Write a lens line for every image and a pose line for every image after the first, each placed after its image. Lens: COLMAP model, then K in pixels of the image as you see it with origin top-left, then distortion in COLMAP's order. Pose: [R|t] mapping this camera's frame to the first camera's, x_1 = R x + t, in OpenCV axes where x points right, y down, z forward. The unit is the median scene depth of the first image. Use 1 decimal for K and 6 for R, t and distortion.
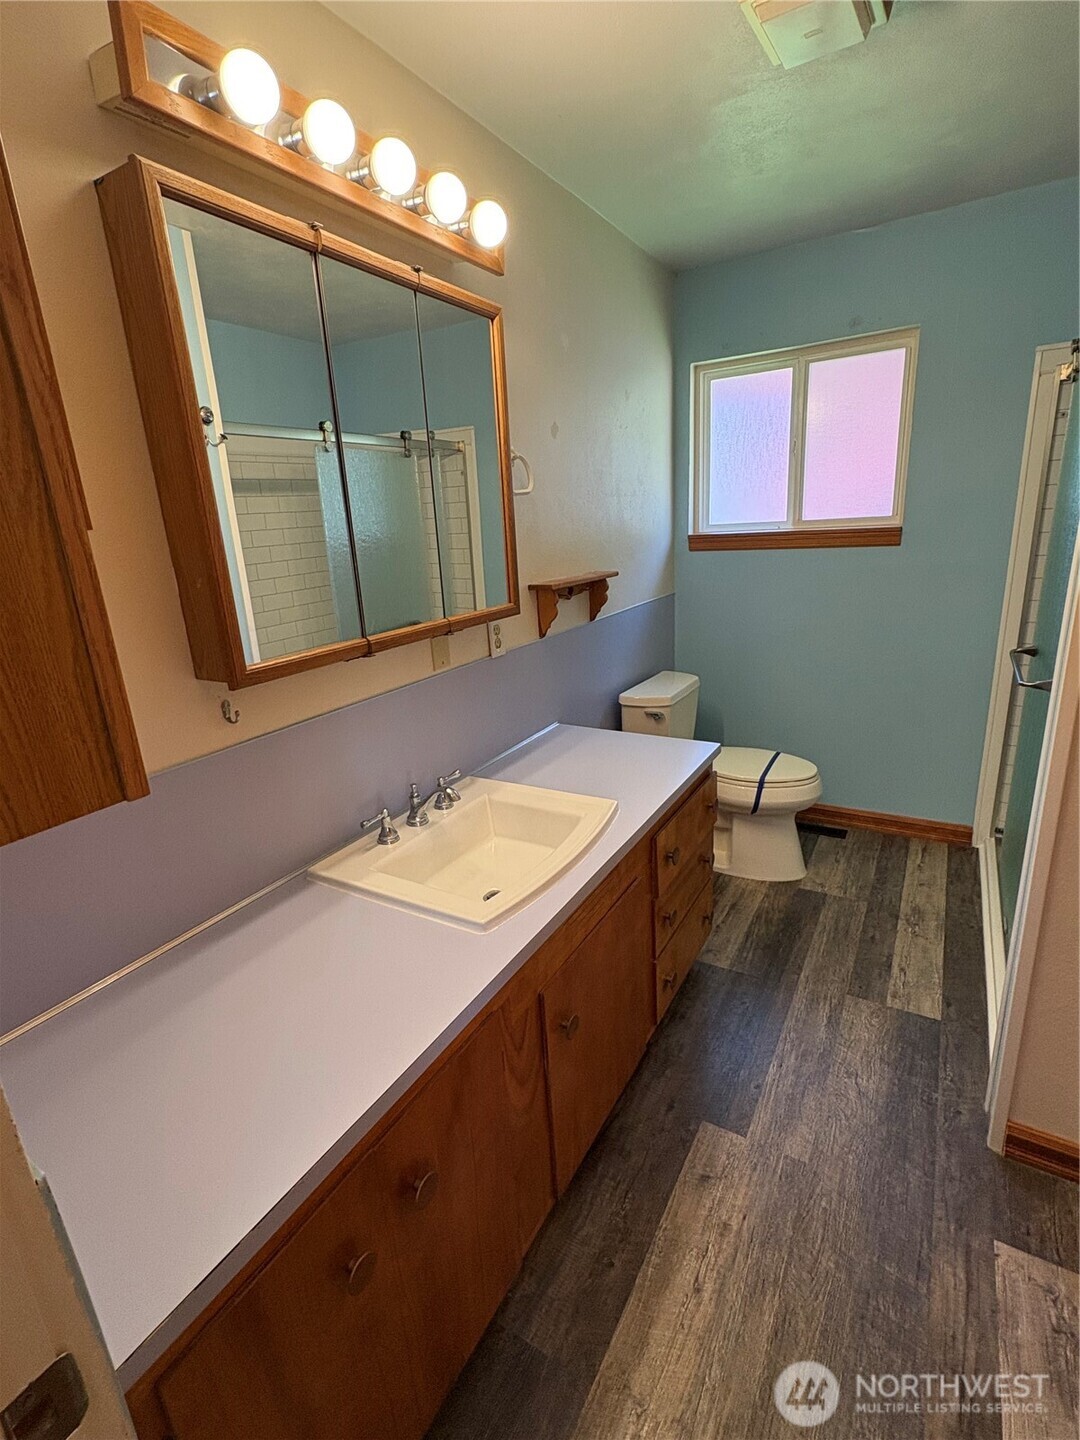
lens RADIAL K [[675.3, 0, 544.5], [0, 675.3, 716.8], [0, 0, 1]] dist [0.001360, -0.000663]
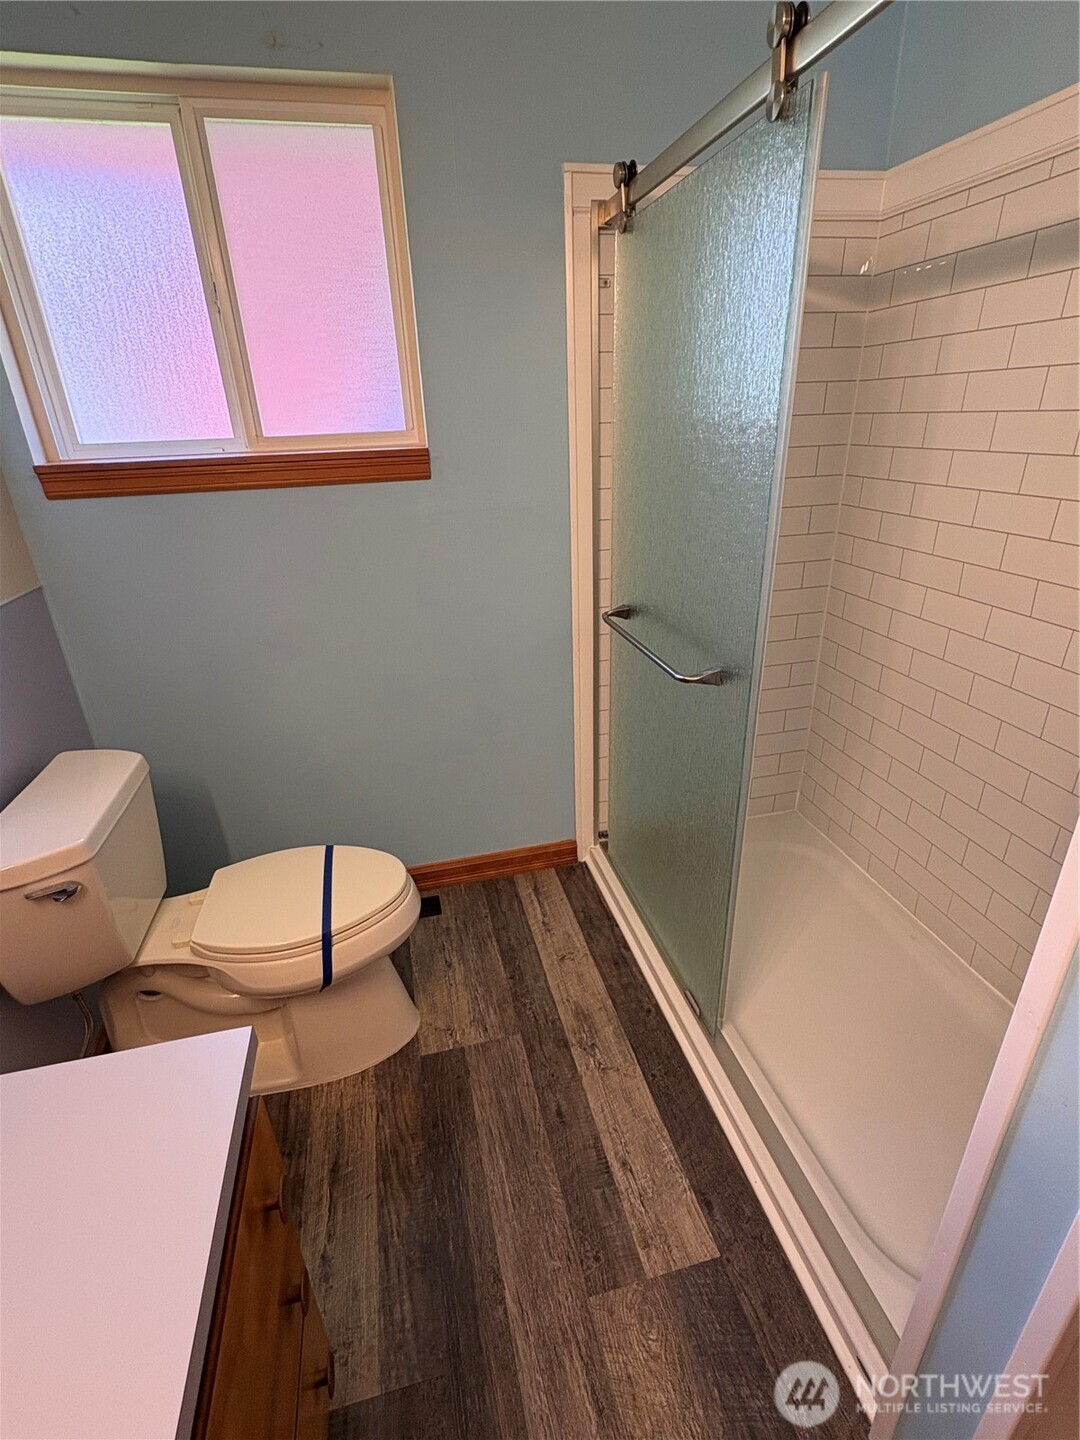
lens RADIAL K [[675.3, 0, 537.9], [0, 675.3, 714.4], [0, 0, 1]] dist [0.001360, -0.000663]
pose [[0.720008, -0.252954, 0.646222, 0.138543], [0.188968, 0.967478, 0.168160, -0.132803], [-0.667742, 0.001038, 0.744392, 0.482390]]
